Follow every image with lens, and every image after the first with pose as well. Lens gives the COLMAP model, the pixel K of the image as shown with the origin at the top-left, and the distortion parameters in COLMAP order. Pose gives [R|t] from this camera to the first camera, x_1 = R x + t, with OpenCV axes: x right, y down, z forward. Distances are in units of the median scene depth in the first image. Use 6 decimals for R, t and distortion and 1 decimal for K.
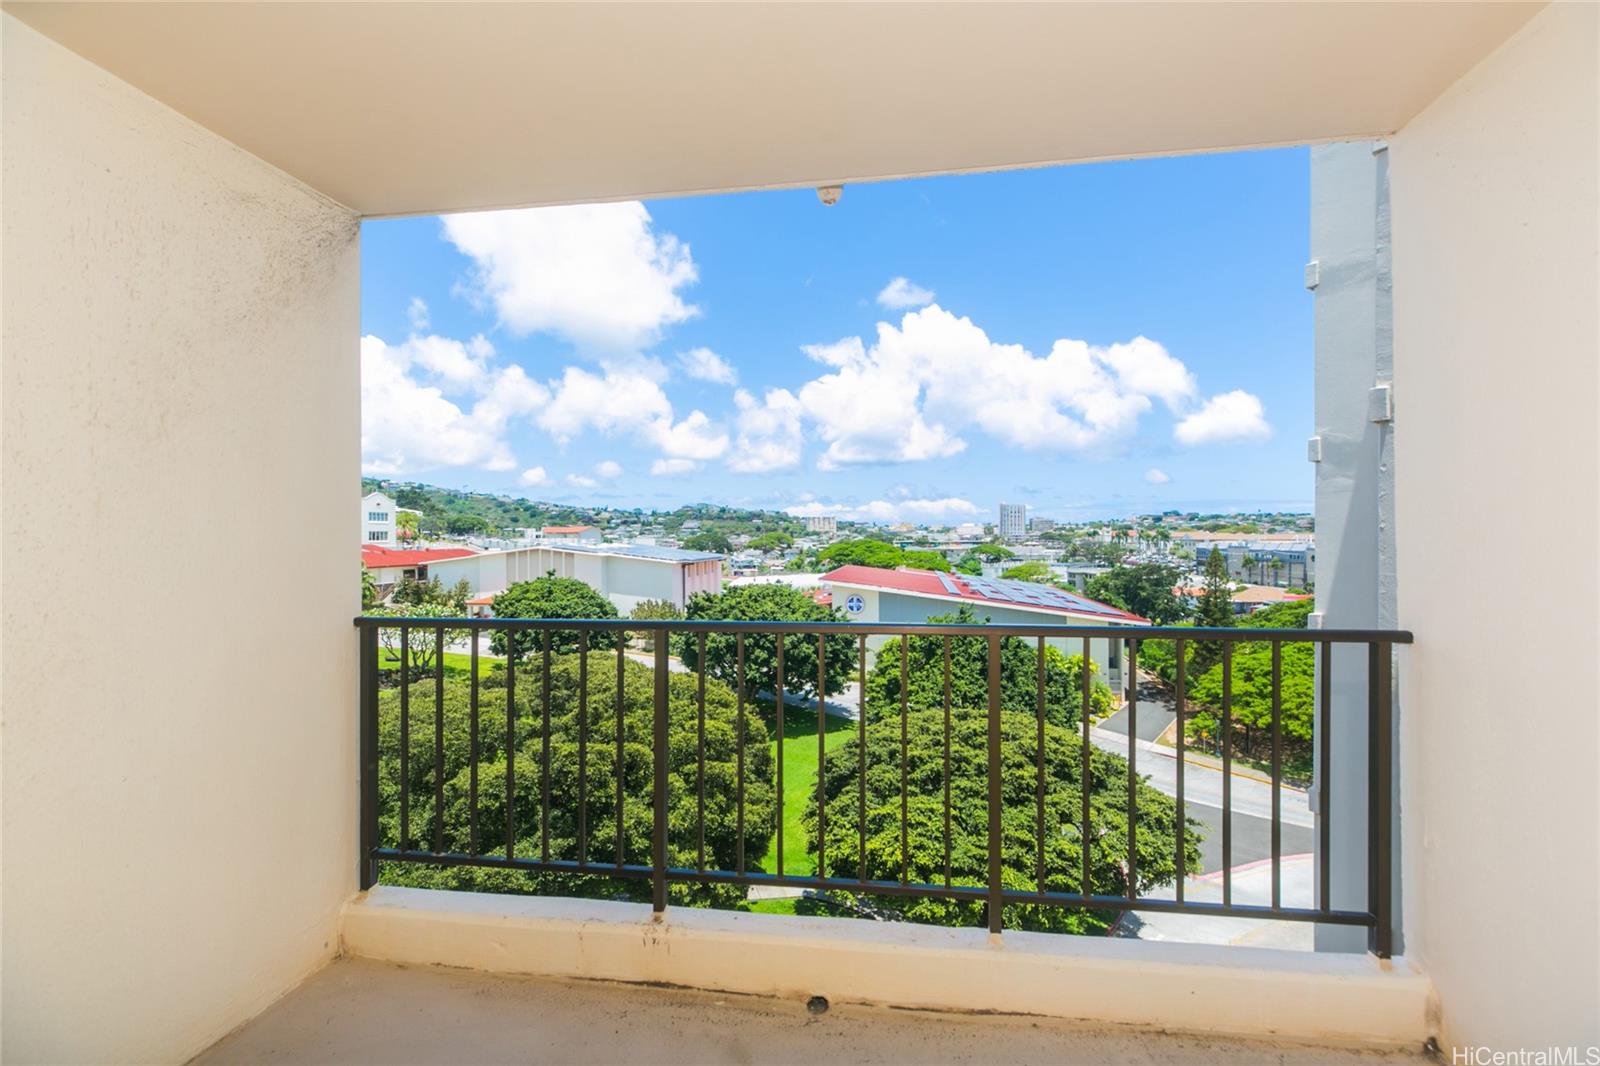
lens RADIAL K [[715.6, 0, 806.4], [0, 715.6, 535.3], [0, 0, 1]] dist [0.016620, -0.008073]
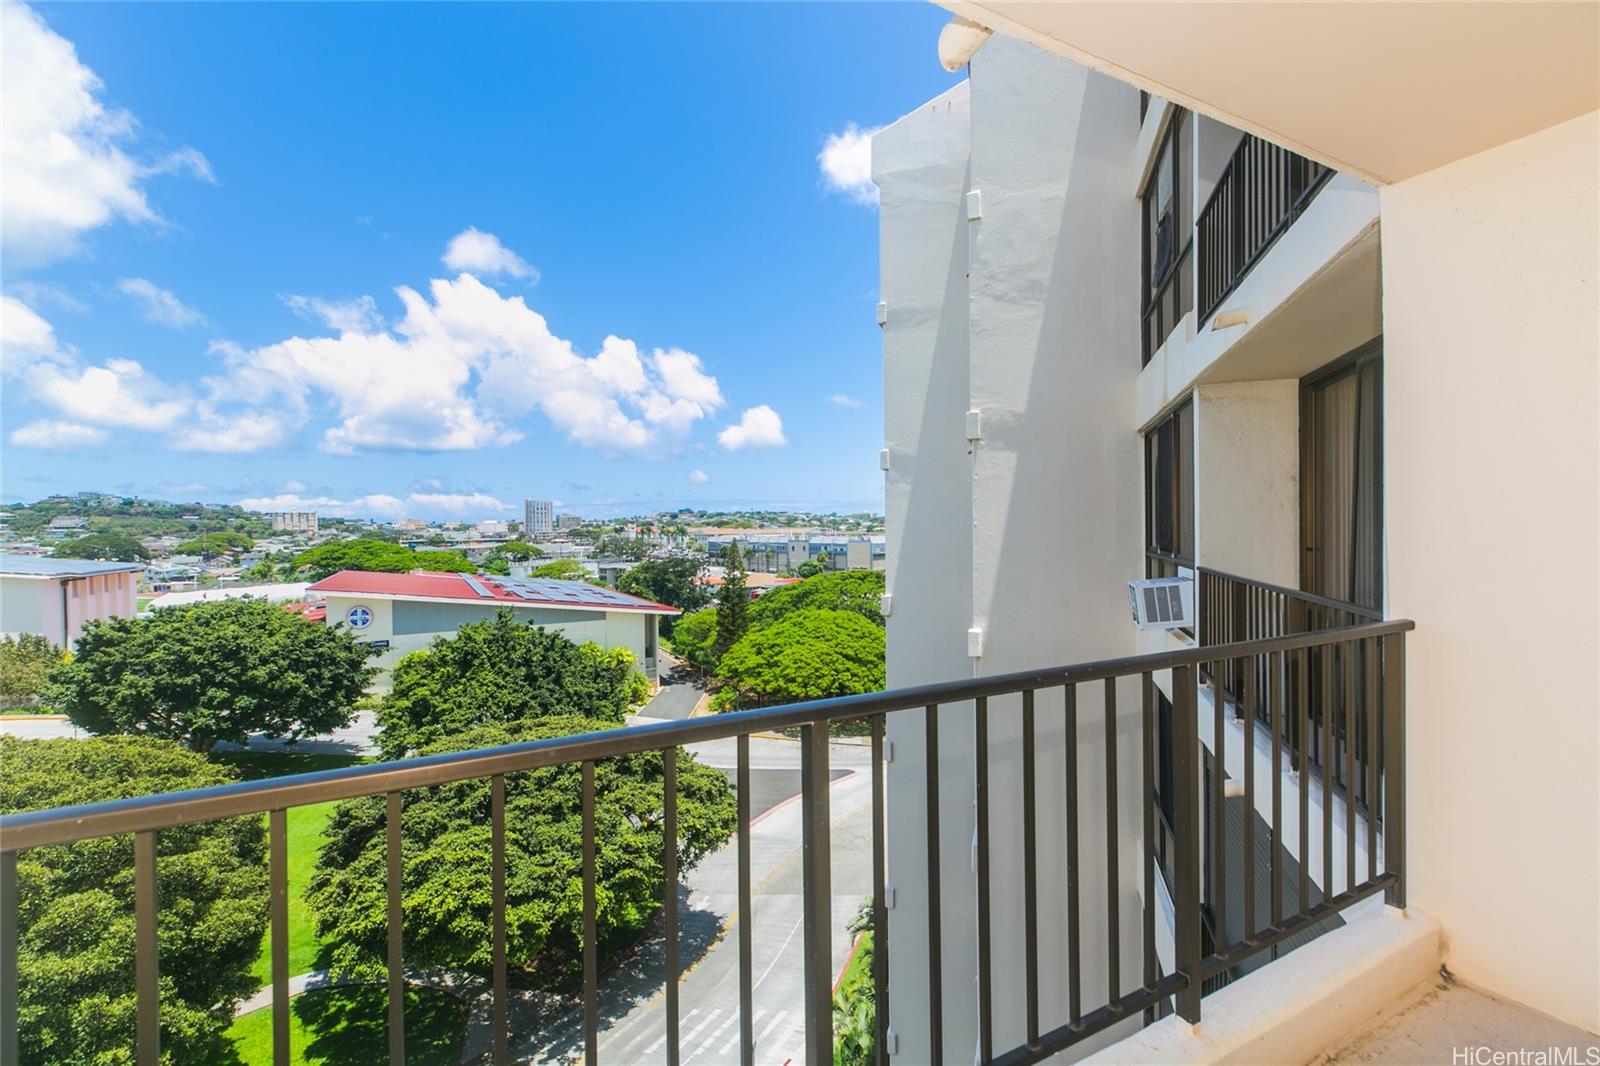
lens RADIAL K [[715.6, 0, 806.4], [0, 715.6, 535.3], [0, 0, 1]] dist [0.016620, -0.008073]
pose [[0.802532, -0.013998, 0.596446, -0.016877], [0.011310, 0.999902, 0.008249, -0.000599], [-0.596503, 0.000125, 0.802611, 0.018123]]
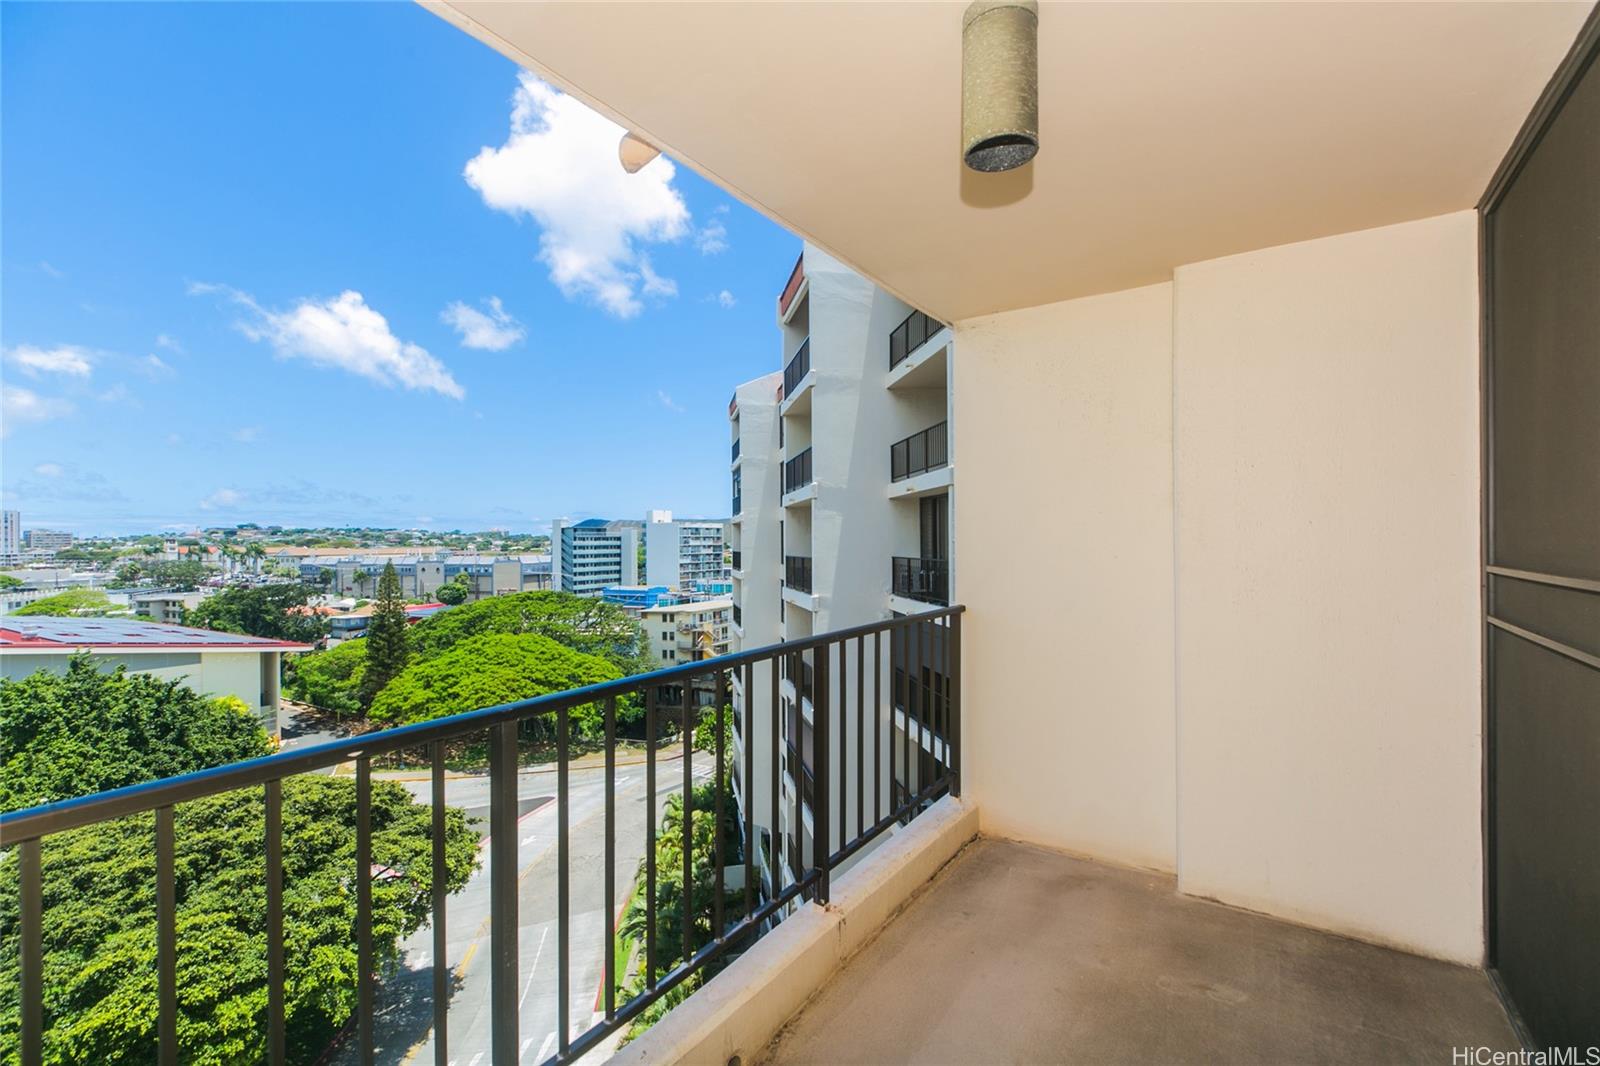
lens RADIAL K [[721.3, 0, 815.5], [0, 721.3, 539.4], [0, 0, 1]] dist [-0.001987, -0.001255]
pose [[0.412365, 0.000278, 0.911019, -0.106039], [0.013275, 0.999892, -0.006313, 0.000294], [-0.910922, 0.014697, 0.412317, 0.051985]]
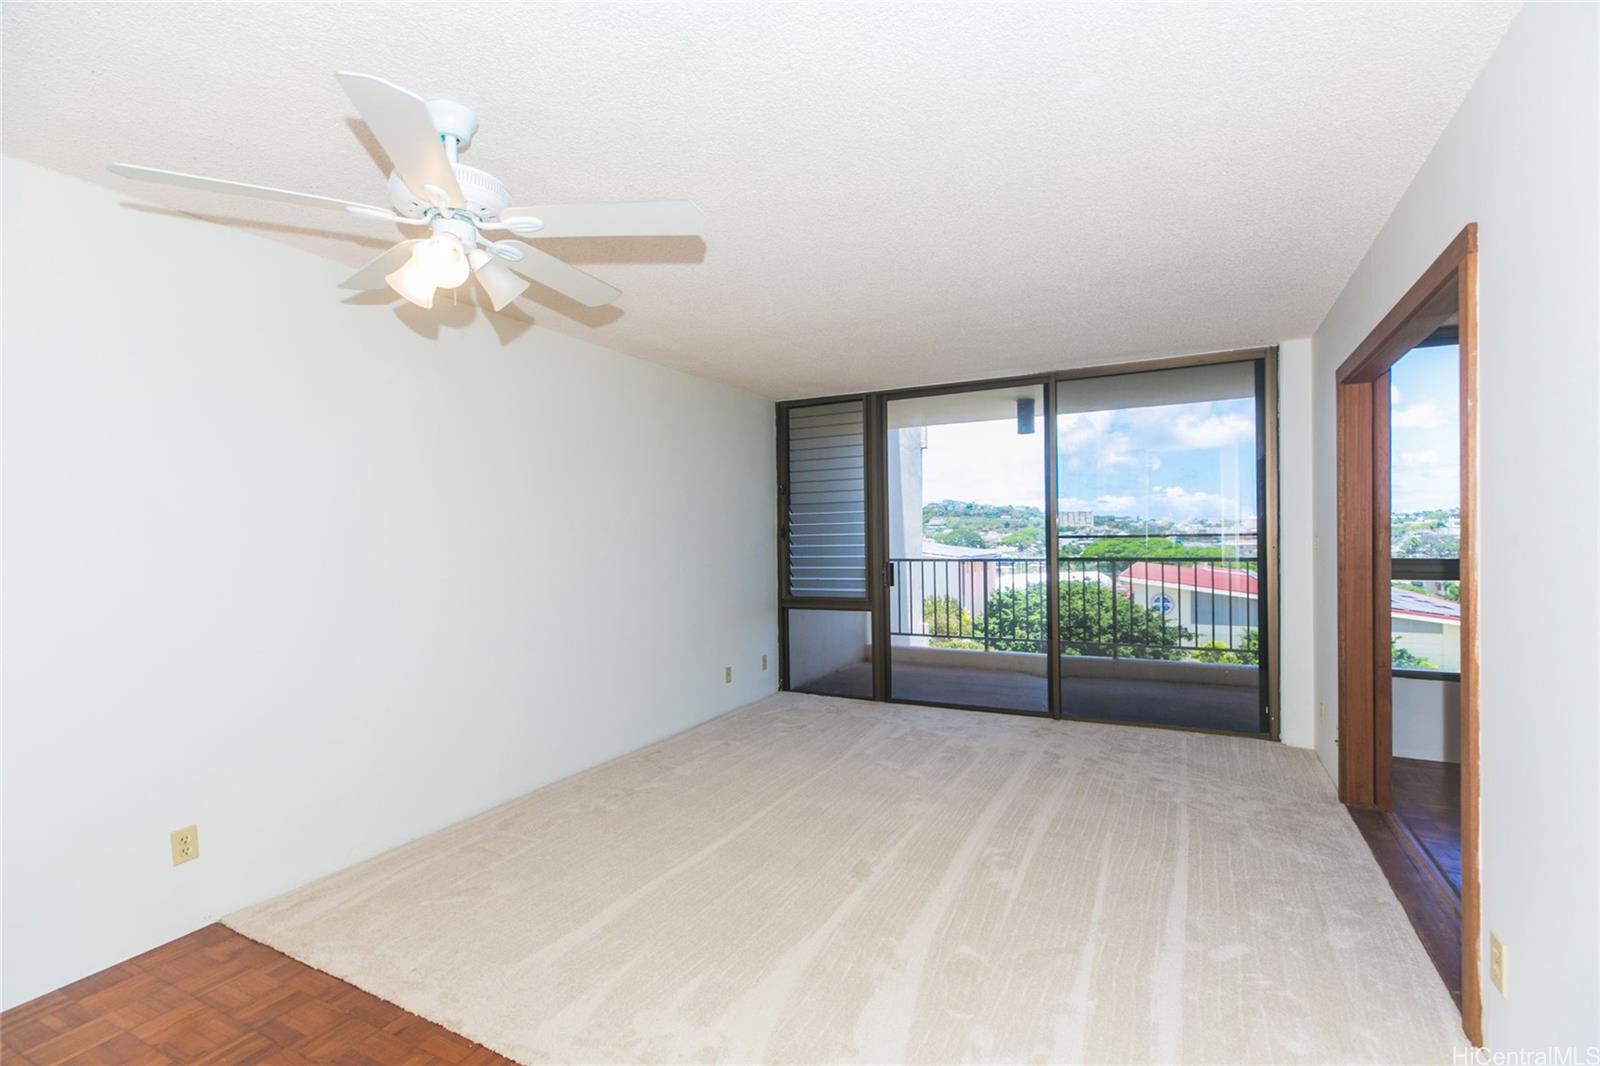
lens RADIAL K [[717.2, 0, 811.8], [0, 717.2, 531.9], [0, 0, 1]] dist [0.000504, -0.000079]
pose [[0.947486, -0.010010, -0.319641, -0.080233], [0.009770, 0.999950, -0.002354, 0.000717], [0.319648, -0.000892, 0.947536, -0.032560]]
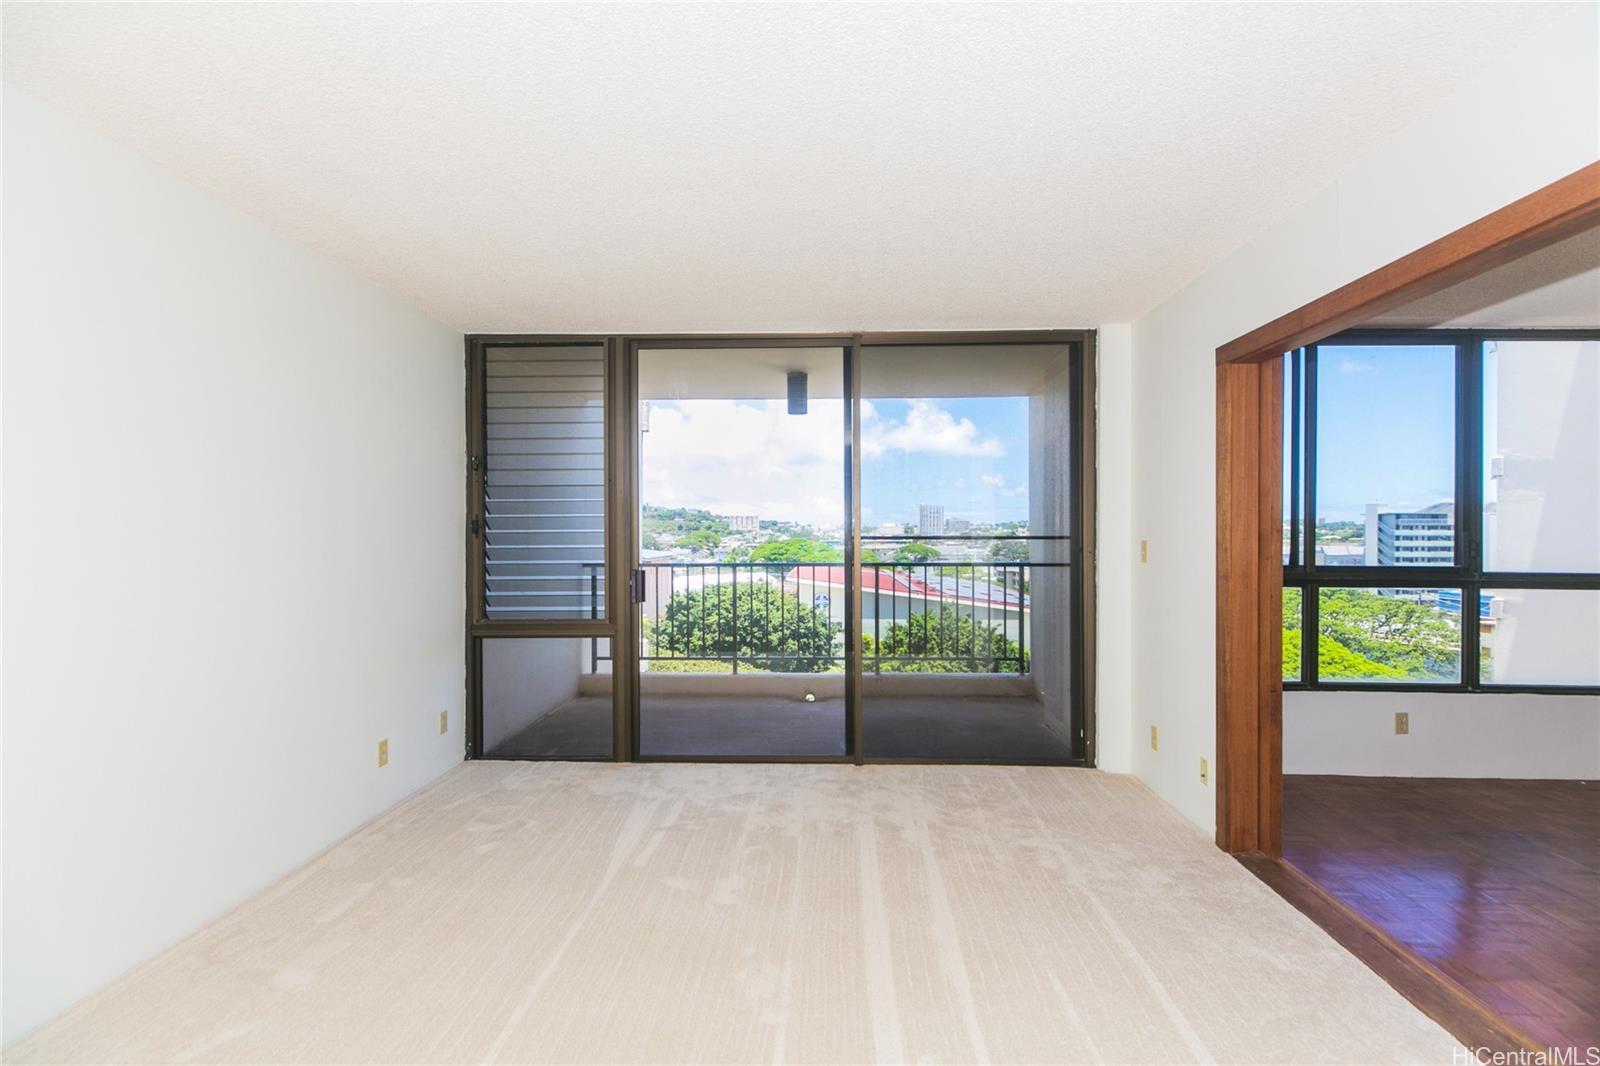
lens RADIAL K [[715.6, 0, 806.4], [0, 715.6, 535.3], [0, 0, 1]] dist [0.016620, -0.008073]
pose [[0.993268, 0.005025, 0.115731, -0.091643], [-0.005153, 0.999986, 0.000805, 0.001098], [-0.115726, -0.001396, 0.993280, -0.012446]]
